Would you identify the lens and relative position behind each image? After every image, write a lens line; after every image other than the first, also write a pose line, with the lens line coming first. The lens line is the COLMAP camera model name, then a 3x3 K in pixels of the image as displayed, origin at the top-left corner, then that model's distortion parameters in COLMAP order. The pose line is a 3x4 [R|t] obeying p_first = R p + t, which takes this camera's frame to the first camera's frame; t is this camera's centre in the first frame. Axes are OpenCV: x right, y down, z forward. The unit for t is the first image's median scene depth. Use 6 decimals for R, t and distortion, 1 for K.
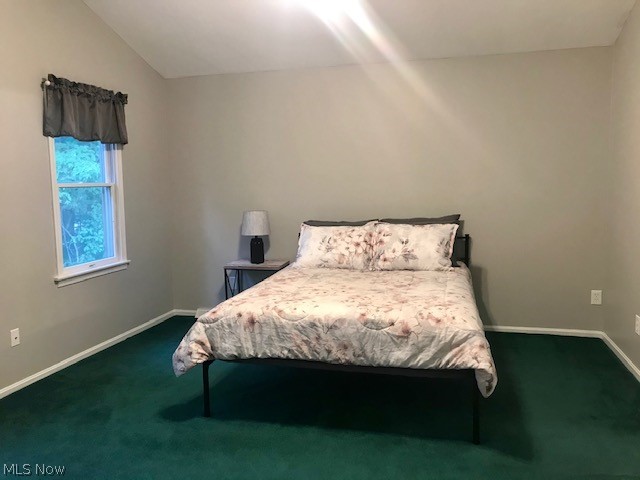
lens RADIAL K [[526.6, 0, 320.5], [0, 526.6, 237.7], [0, 0, 1]] dist [0.046877, -0.057003]
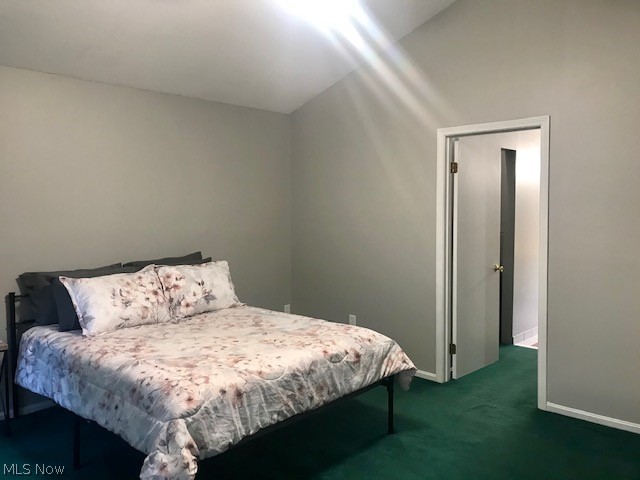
lens RADIAL K [[526.6, 0, 321.0], [0, 526.6, 240.9], [0, 0, 1]] dist [0.046877, -0.057003]
pose [[0.496362, -0.047242, 0.866829, -0.774760], [0.096121, 0.995369, -0.000793, -0.064886], [-0.862778, 0.083714, 0.498605, 0.470414]]
